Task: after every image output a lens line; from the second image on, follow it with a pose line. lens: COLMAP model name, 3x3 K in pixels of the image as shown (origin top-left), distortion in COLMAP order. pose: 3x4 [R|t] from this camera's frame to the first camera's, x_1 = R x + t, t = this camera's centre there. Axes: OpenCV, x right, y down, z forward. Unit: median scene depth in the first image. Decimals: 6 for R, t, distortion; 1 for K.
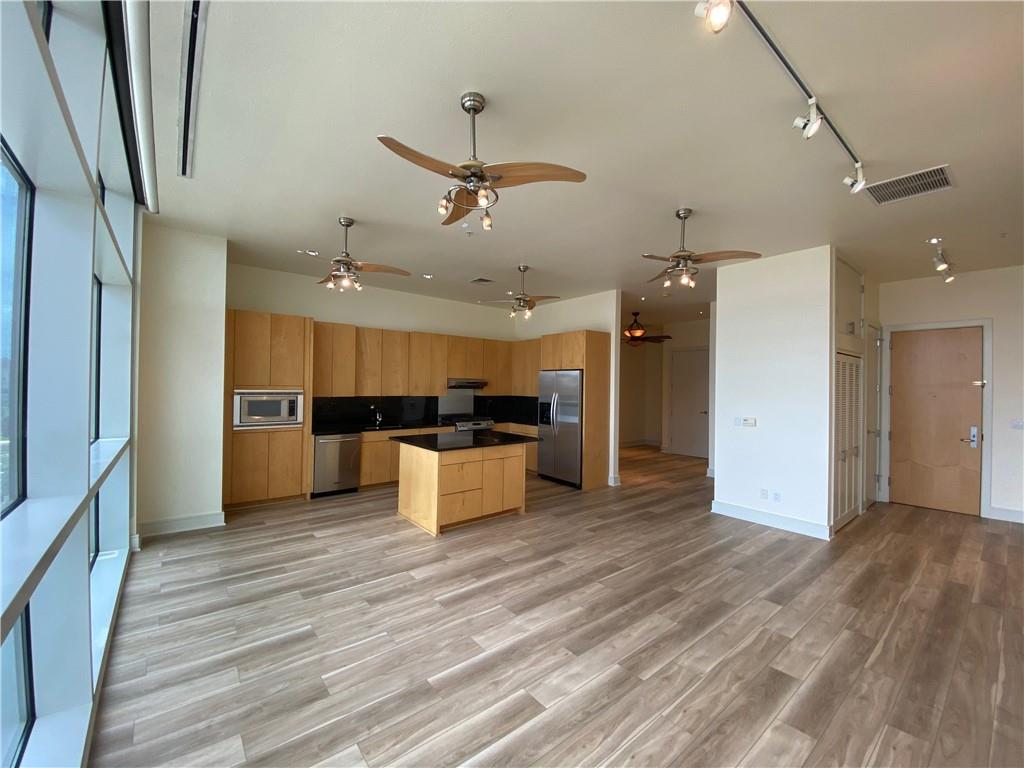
lens RADIAL K [[415.5, 0, 507.4], [0, 415.5, 375.9], [0, 0, 1]] dist [-0.005347, -0.009121]
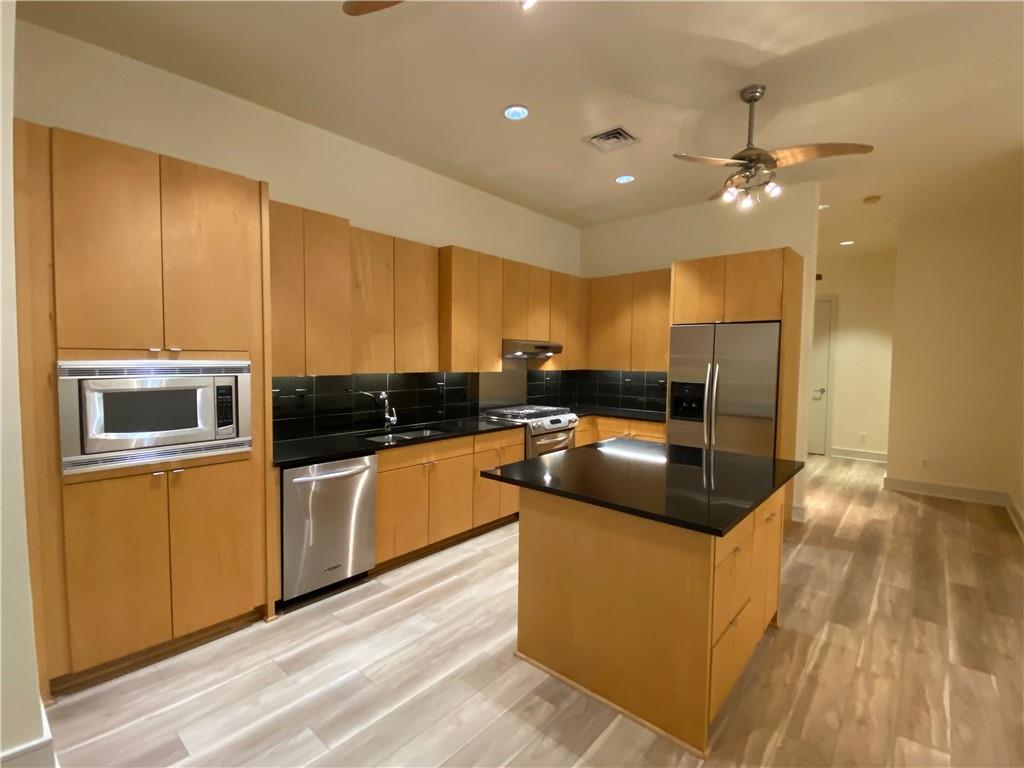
lens RADIAL K [[473.0, 0, 530.7], [0, 473.0, 379.1], [0, 0, 1]] dist [-0.018269, -0.000554]
pose [[0.984769, -0.008170, 0.173677, -0.425319], [-0.003760, 0.997661, 0.068249, 0.027103], [-0.173828, -0.067863, 0.982435, 0.698968]]
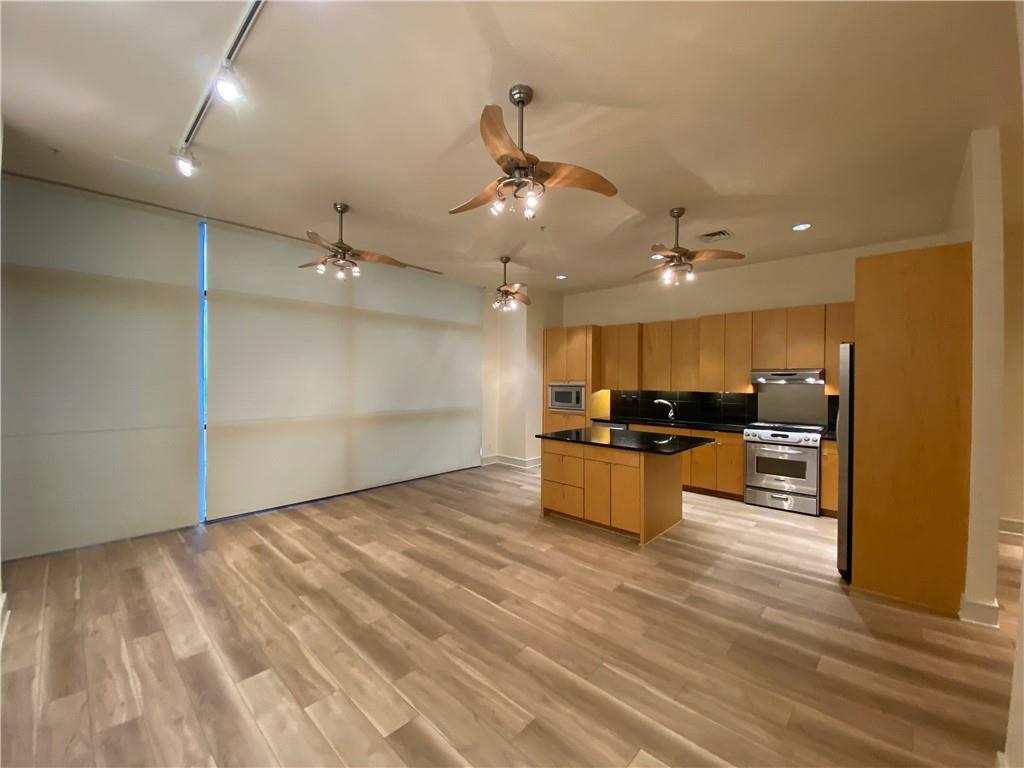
lens RADIAL K [[415.5, 0, 511.2], [0, 415.5, 381.2], [0, 0, 1]] dist [-0.005347, -0.009121]
pose [[0.151830, -0.002686, -0.988403, 0.970739], [0.010955, 0.999939, -0.001035, 0.037071], [0.988346, -0.010671, 0.151850, 0.828569]]
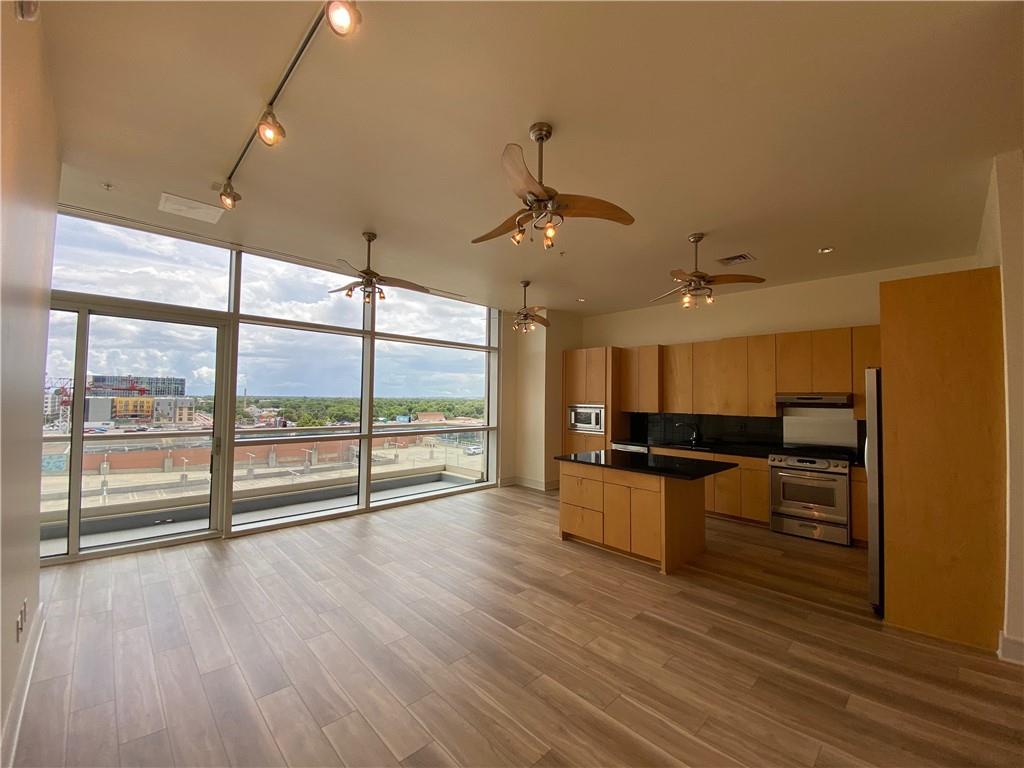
lens RADIAL K [[415.5, 0, 512.0], [0, 415.5, 381.2], [0, 0, 1]] dist [-0.005347, -0.009121]
pose [[0.104898, -0.049313, -0.993260, 0.984056], [0.002411, 0.998779, -0.049333, 0.031522], [0.994480, 0.002780, 0.104889, 0.830016]]
